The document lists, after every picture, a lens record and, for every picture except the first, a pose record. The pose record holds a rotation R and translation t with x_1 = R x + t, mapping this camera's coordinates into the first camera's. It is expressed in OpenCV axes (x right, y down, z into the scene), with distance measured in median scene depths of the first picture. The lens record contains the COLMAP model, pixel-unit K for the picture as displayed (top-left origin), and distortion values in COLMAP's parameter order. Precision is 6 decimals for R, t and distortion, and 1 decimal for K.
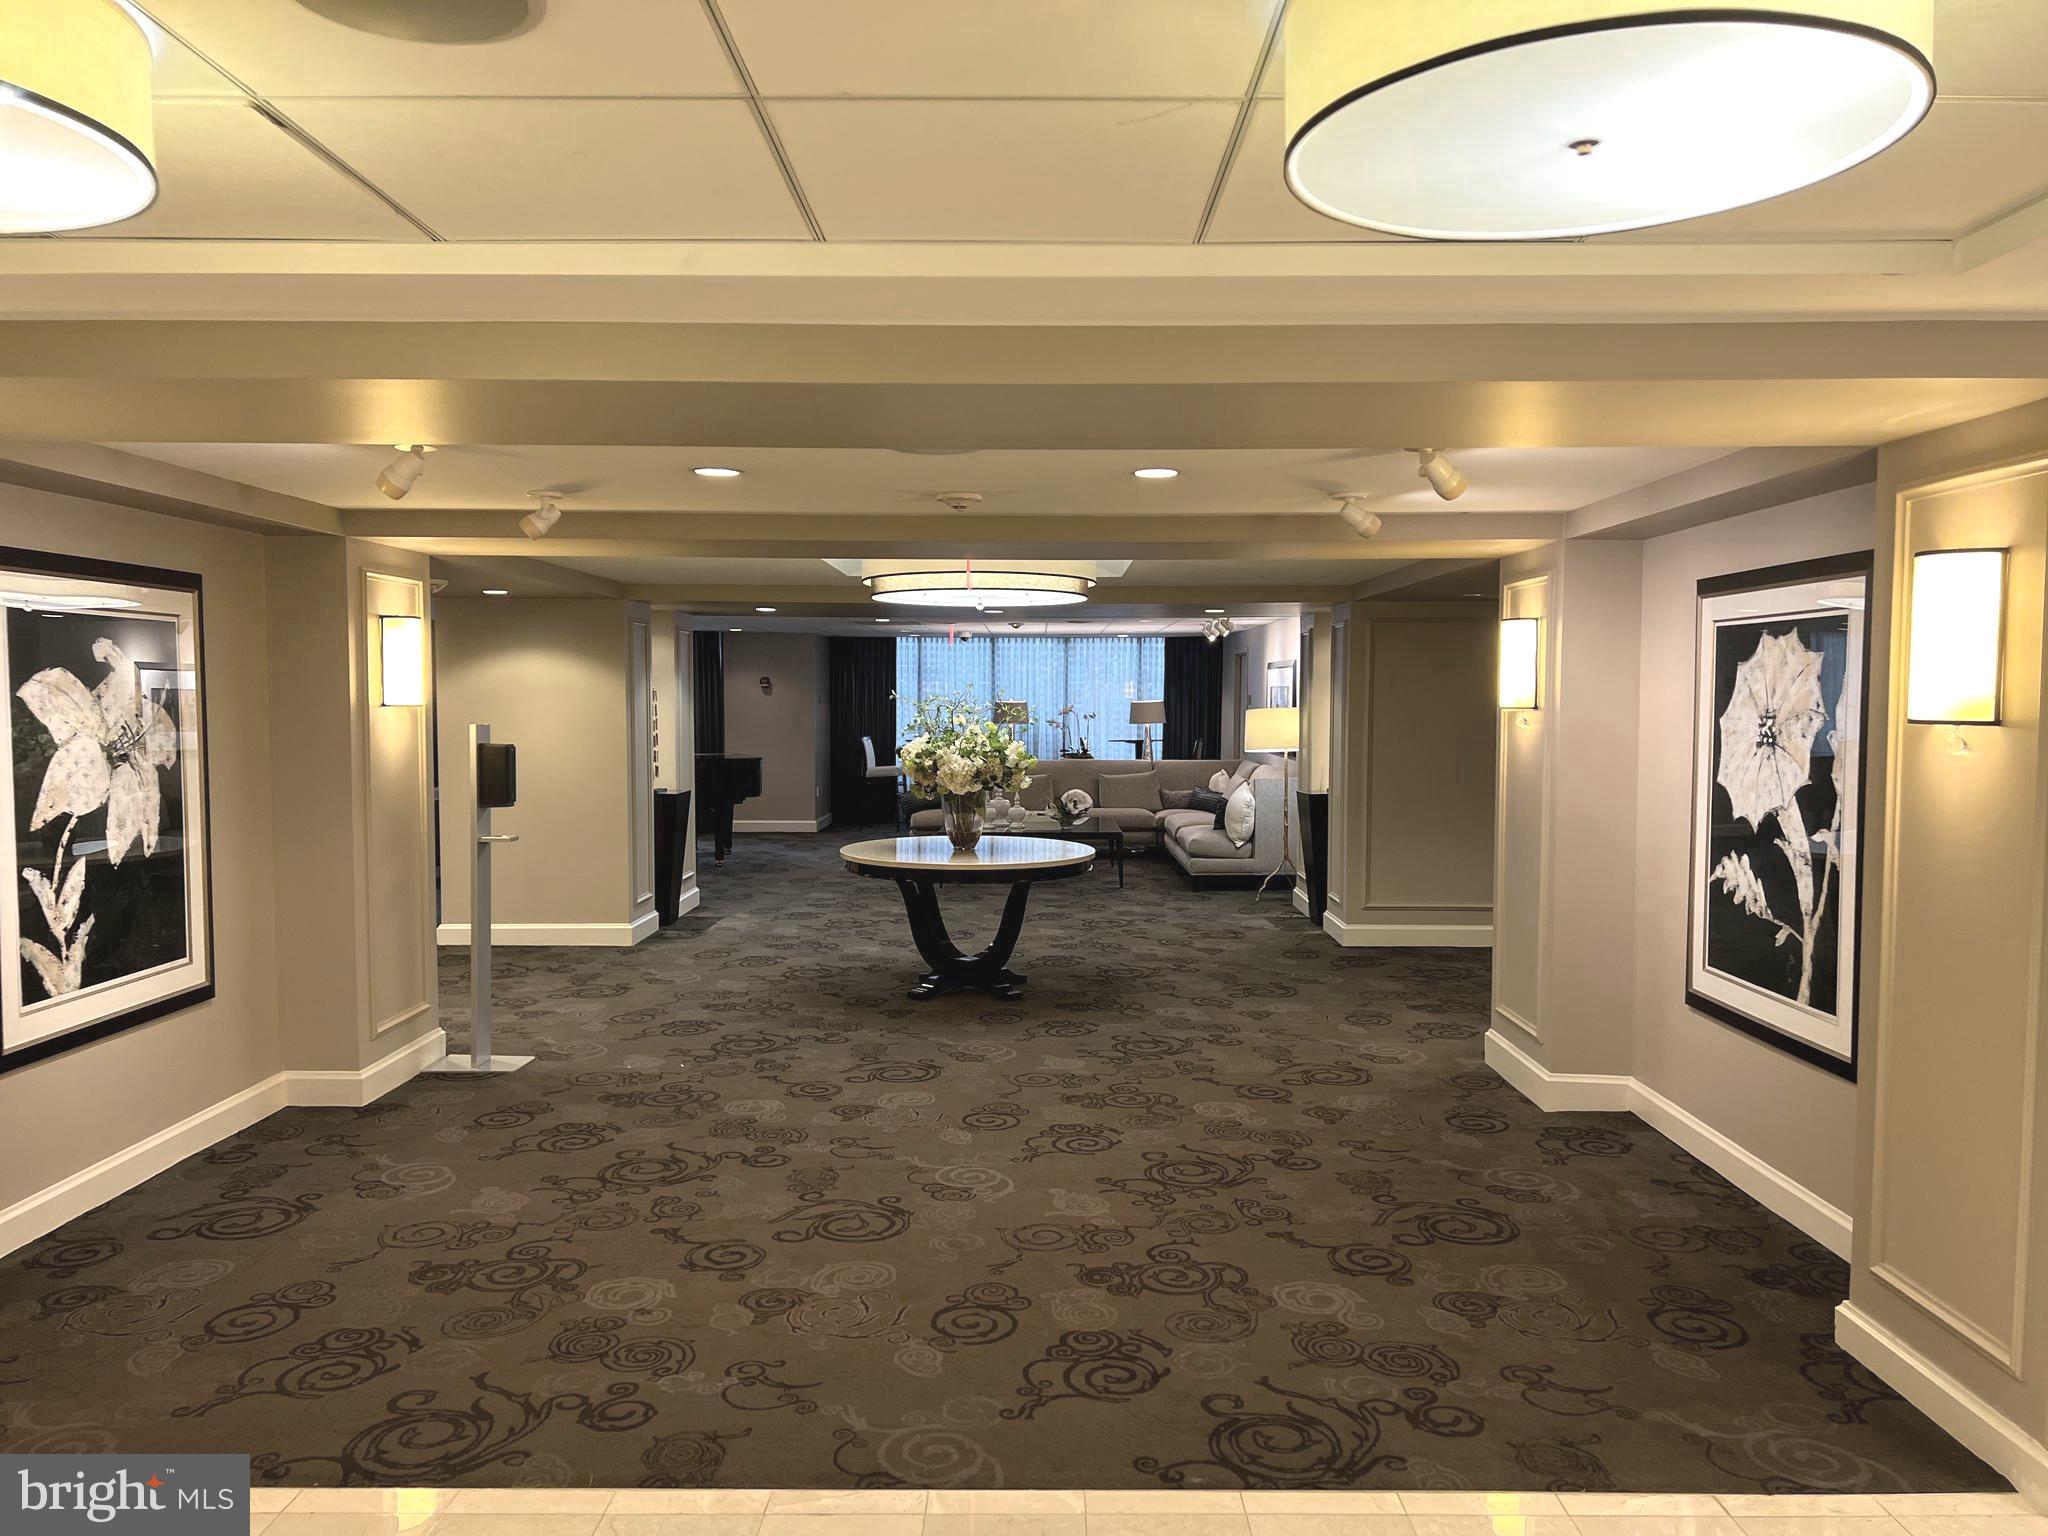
lens RADIAL K [[1533.6, 0, 1018.1], [0, 1533.6, 775.3], [0, 0, 1]] dist [0.006564, -0.004090]
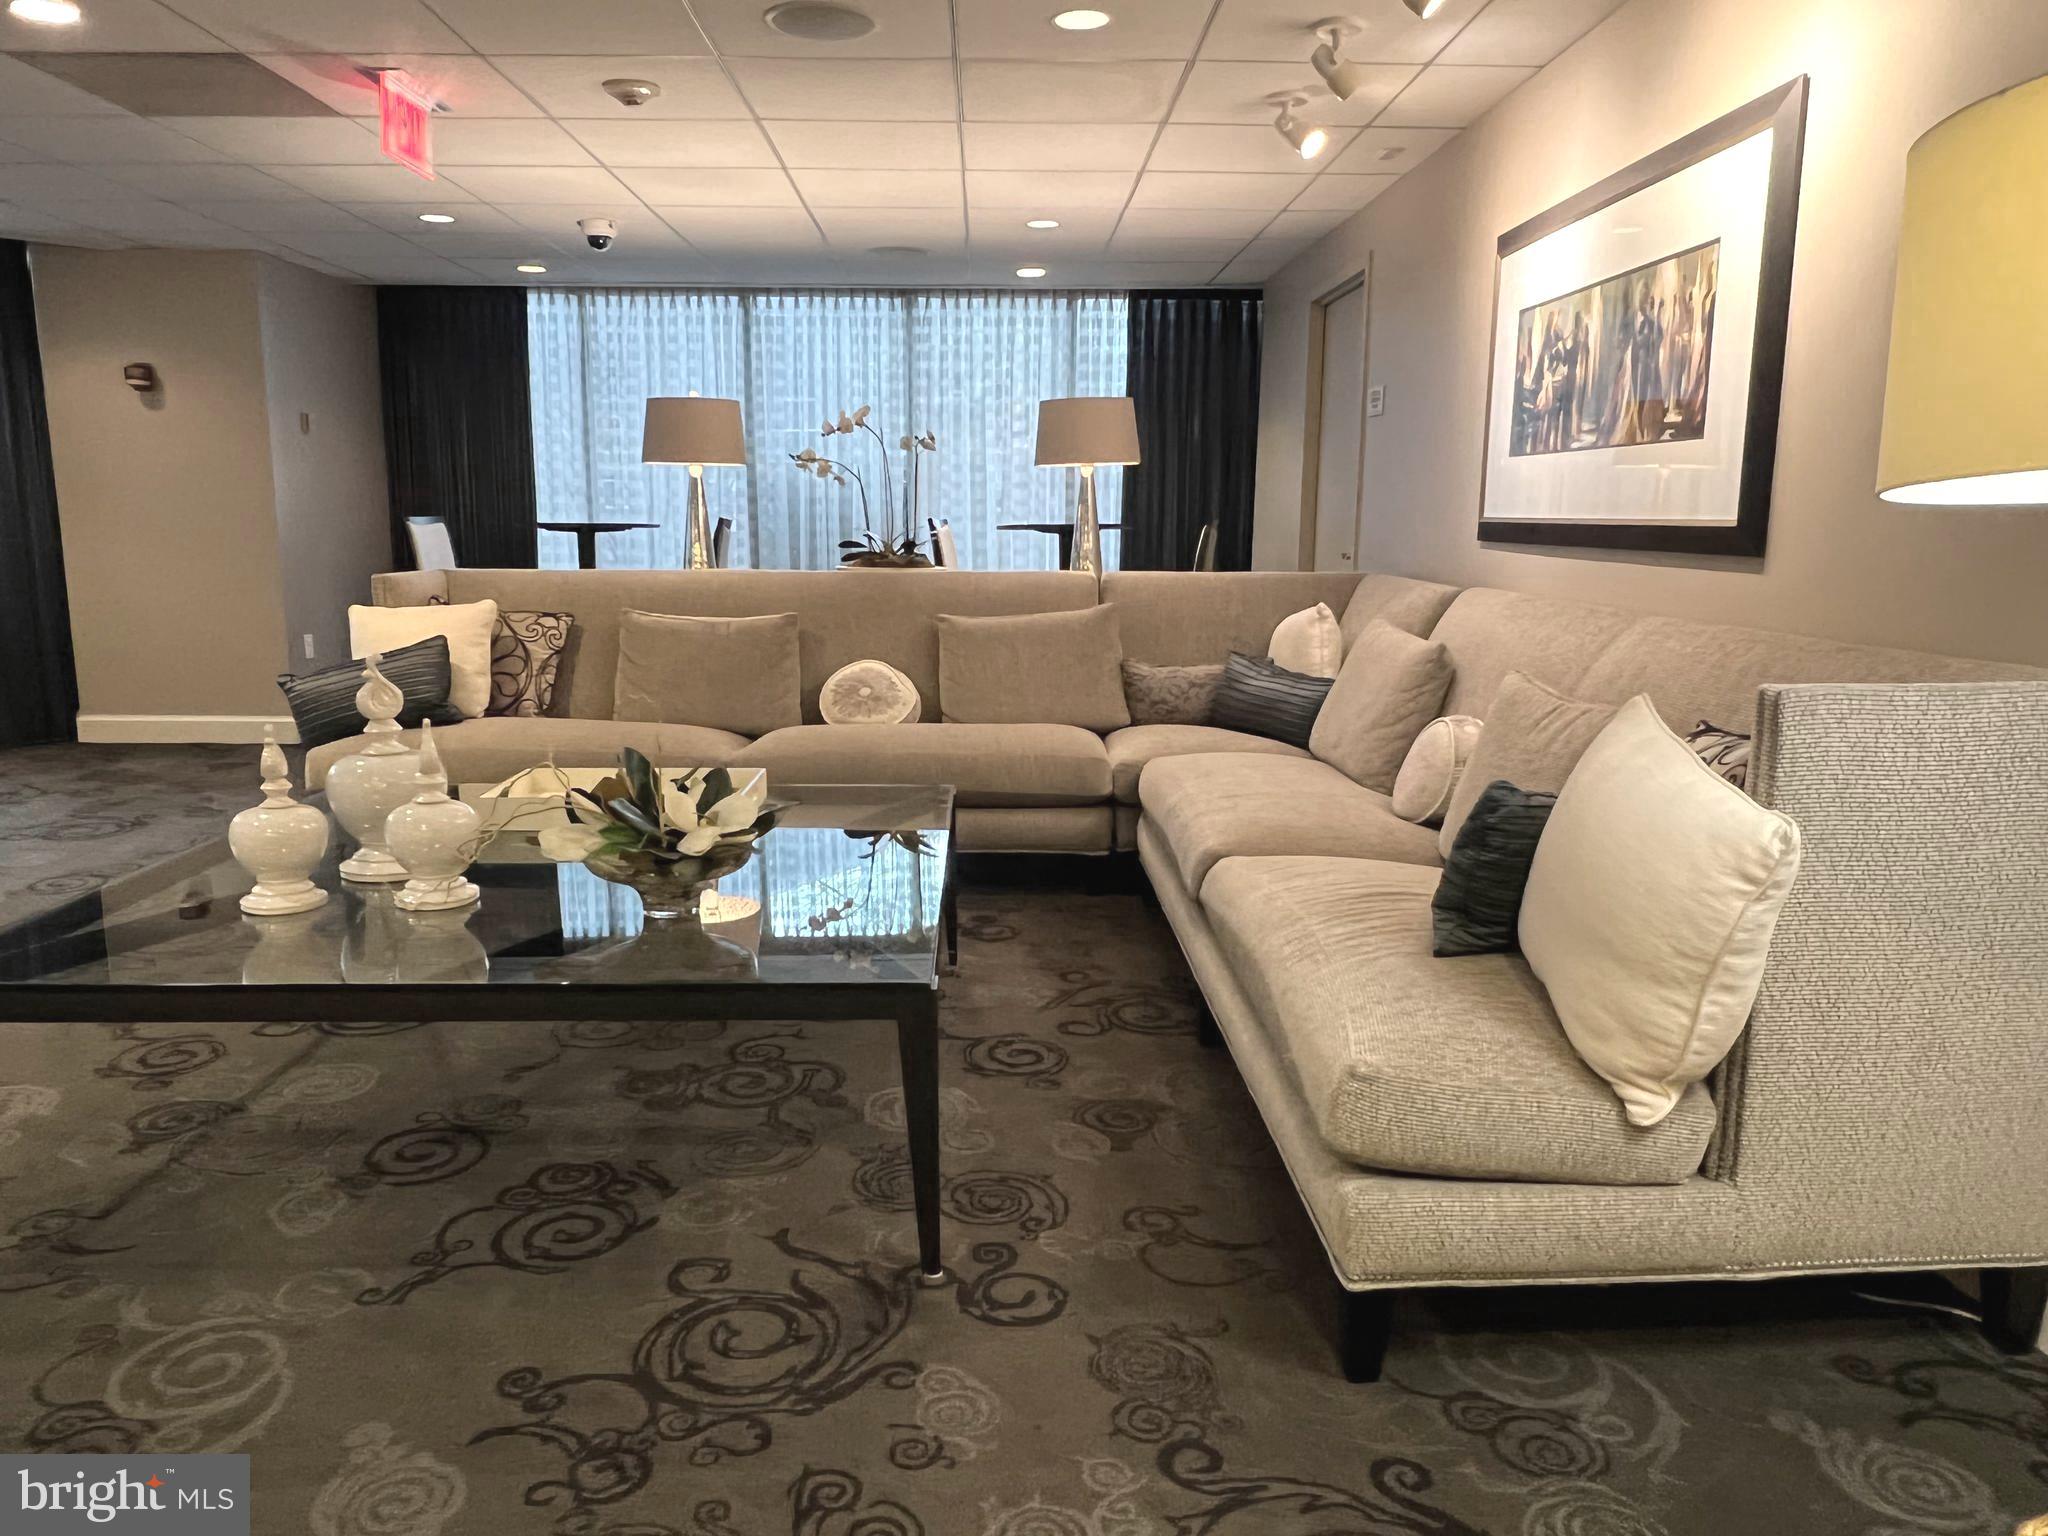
lens RADIAL K [[1459.0, 0, 1037.3], [0, 1459.0, 770.0], [0, 0, 1]] dist [-0.003312, 0.000642]
pose [[0.998863, -0.004503, 0.047463, 0.068298], [-0.001491, 0.992095, 0.125483, -0.008194], [-0.047653, -0.125411, 0.990960, 0.794087]]
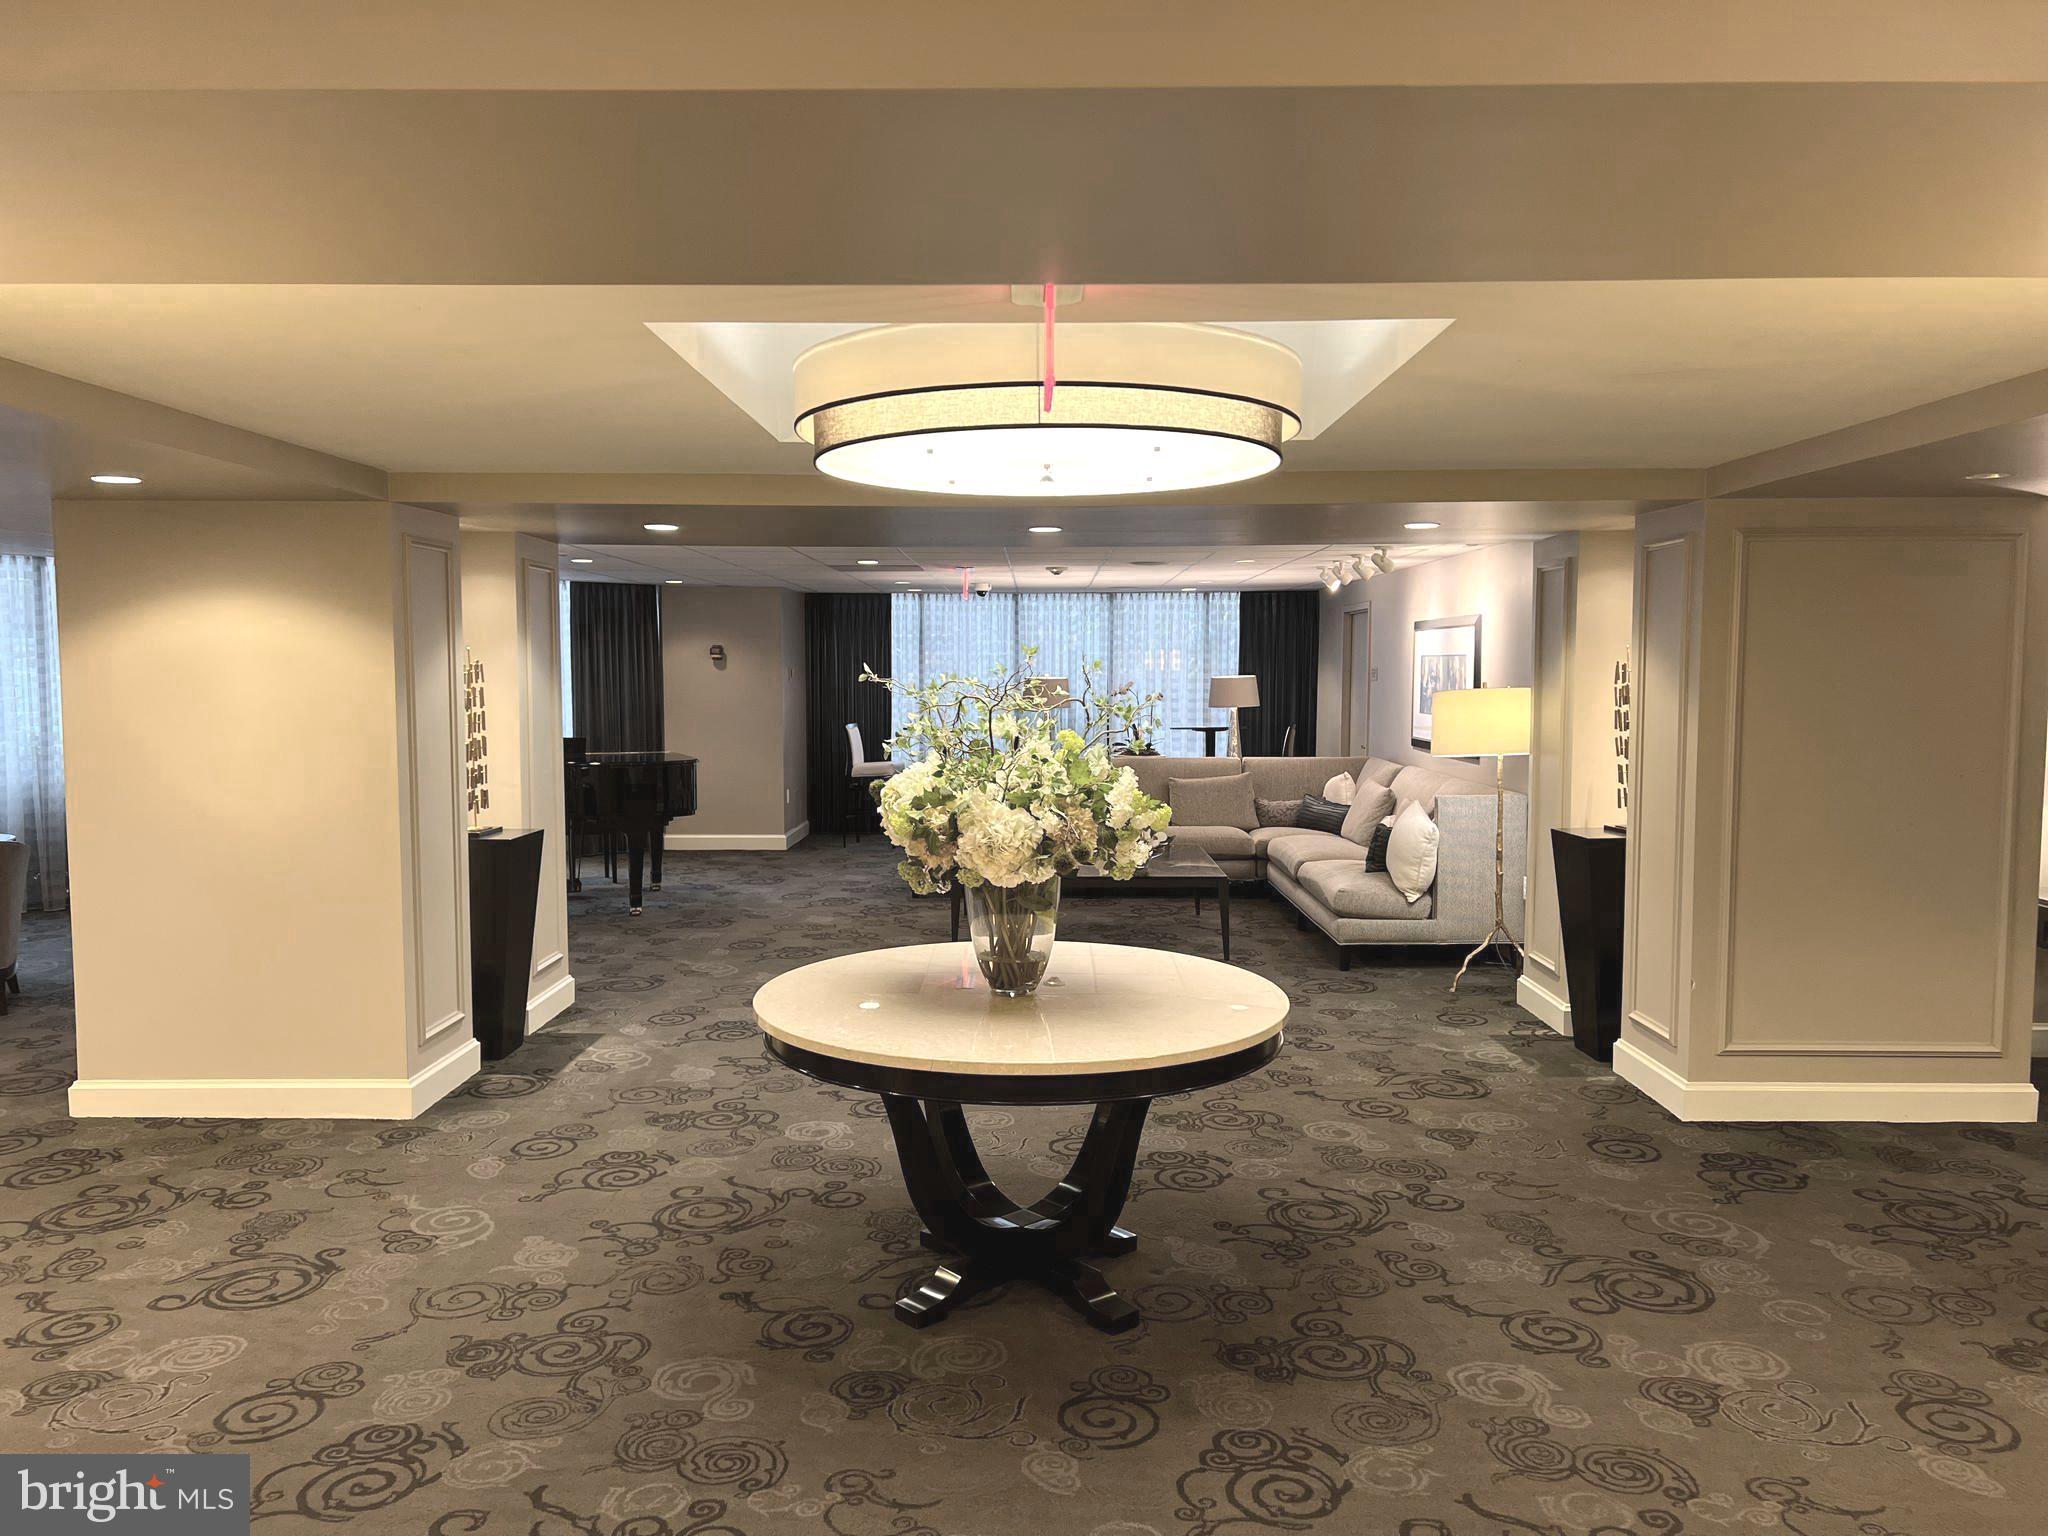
lens RADIAL K [[1533.6, 0, 1011.1], [0, 1533.6, 771.8], [0, 0, 1]] dist [0.006564, -0.004090]
pose [[0.999975, -0.002899, -0.006481, -0.020231], [0.003005, 0.999861, 0.016413, -0.018278], [0.006432, -0.016432, 0.999844, 0.323094]]
